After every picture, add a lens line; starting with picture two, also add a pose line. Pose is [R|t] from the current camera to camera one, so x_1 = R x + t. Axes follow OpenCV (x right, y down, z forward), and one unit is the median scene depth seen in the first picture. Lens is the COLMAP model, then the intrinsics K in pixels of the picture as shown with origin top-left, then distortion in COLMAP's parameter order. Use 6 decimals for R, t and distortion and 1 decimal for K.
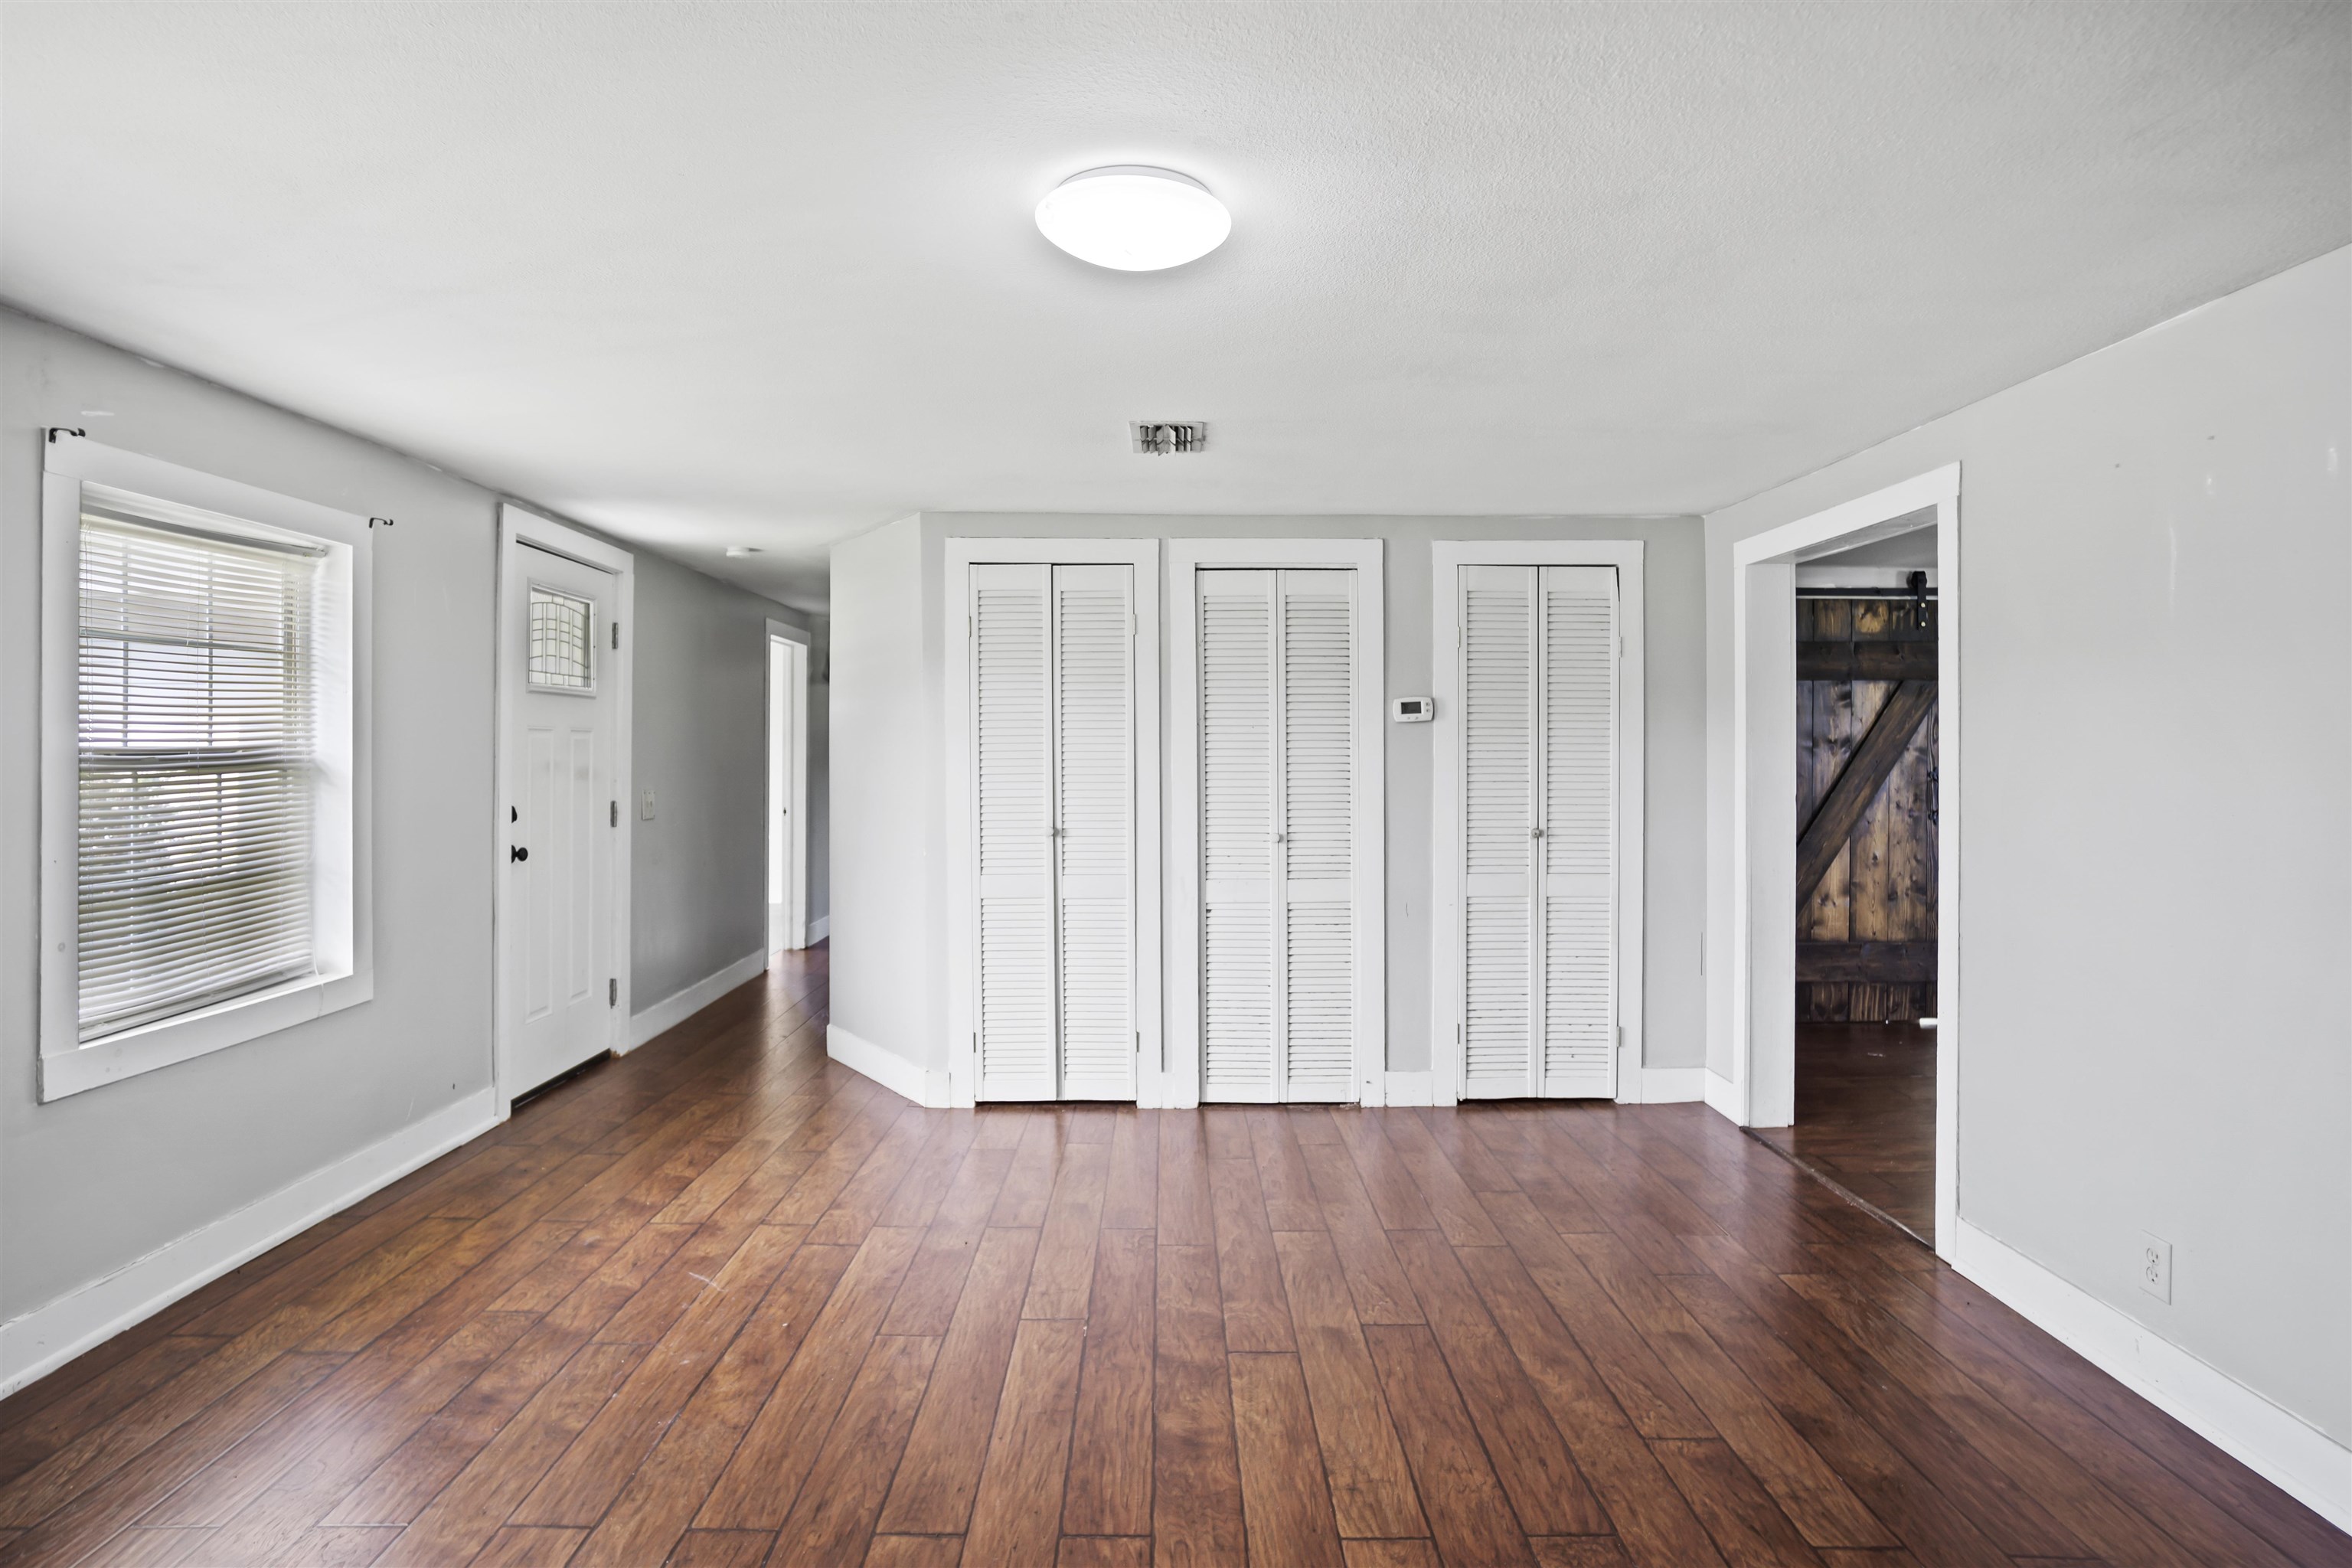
lens RADIAL K [[1290.1, 0, 1192.2], [0, 1290.1, 744.7], [0, 0, 1]] dist [-0.059383, 0.038352]
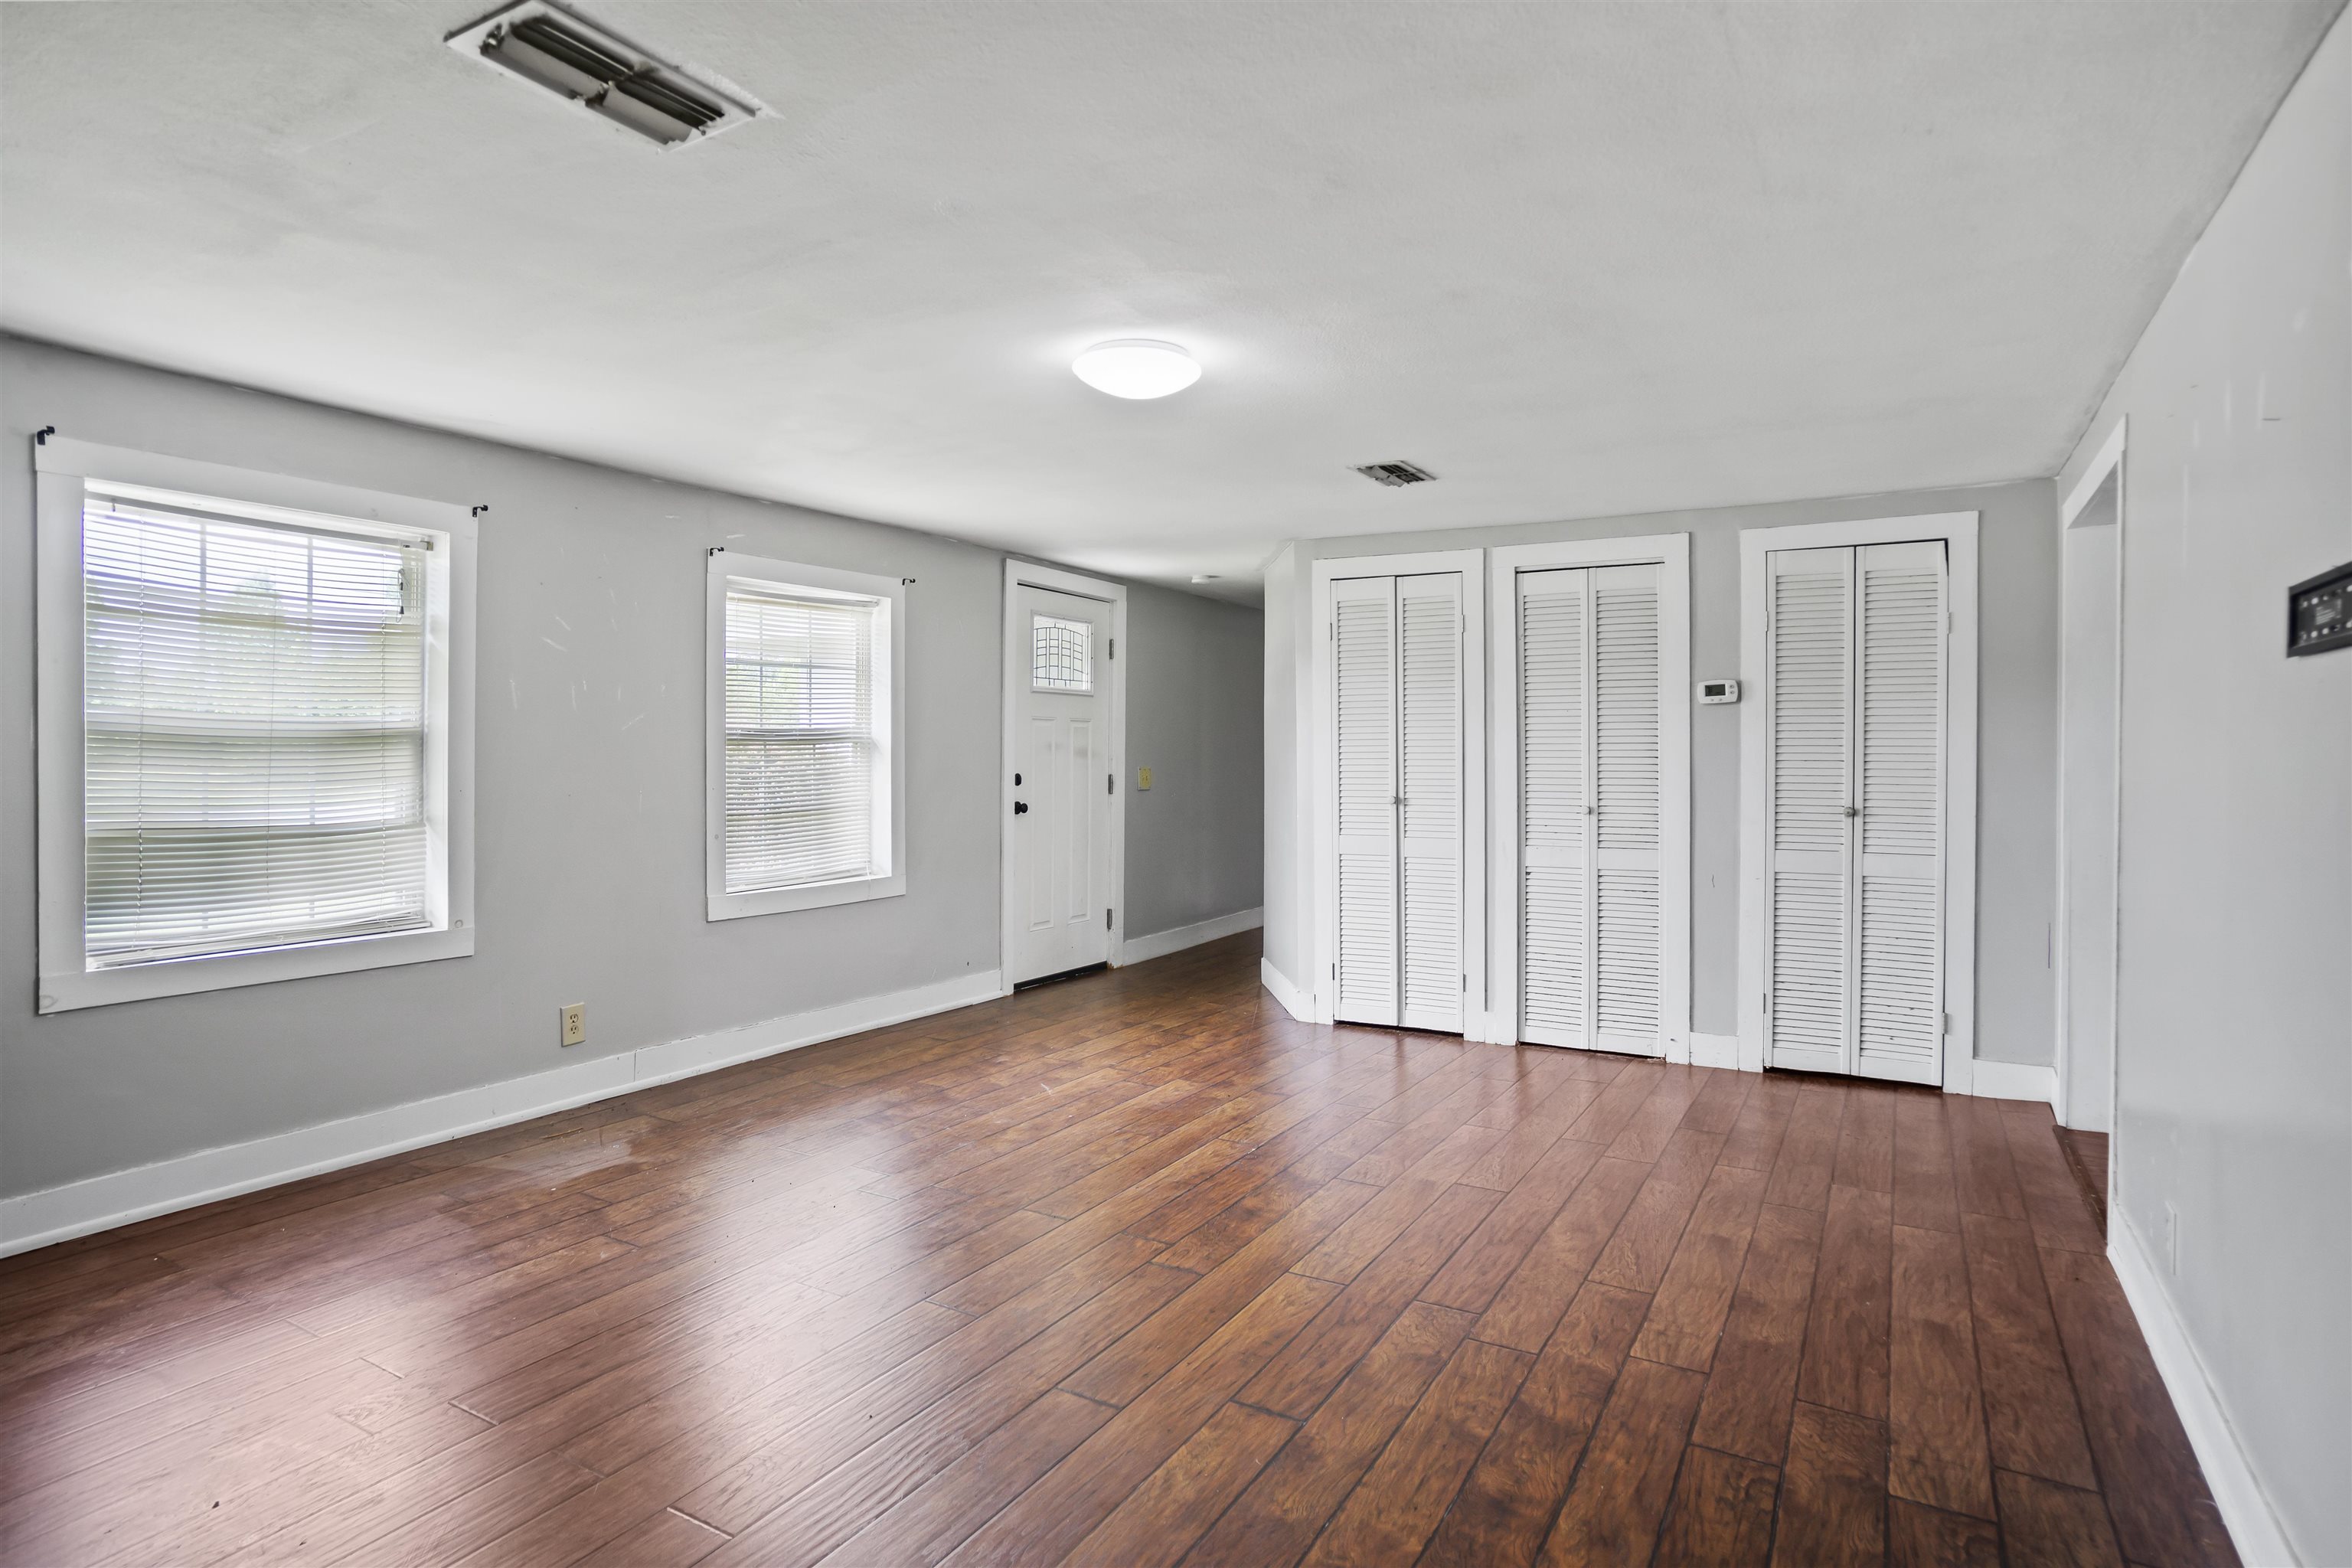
lens RADIAL K [[1290.1, 0, 1186.4], [0, 1290.1, 766.6], [0, 0, 1]] dist [-0.059383, 0.038352]
pose [[0.862440, 0.007081, -0.506109, 0.326464], [0.001129, 0.999873, 0.015913, 0.016659], [0.506157, -0.014295, 0.862323, -0.125240]]
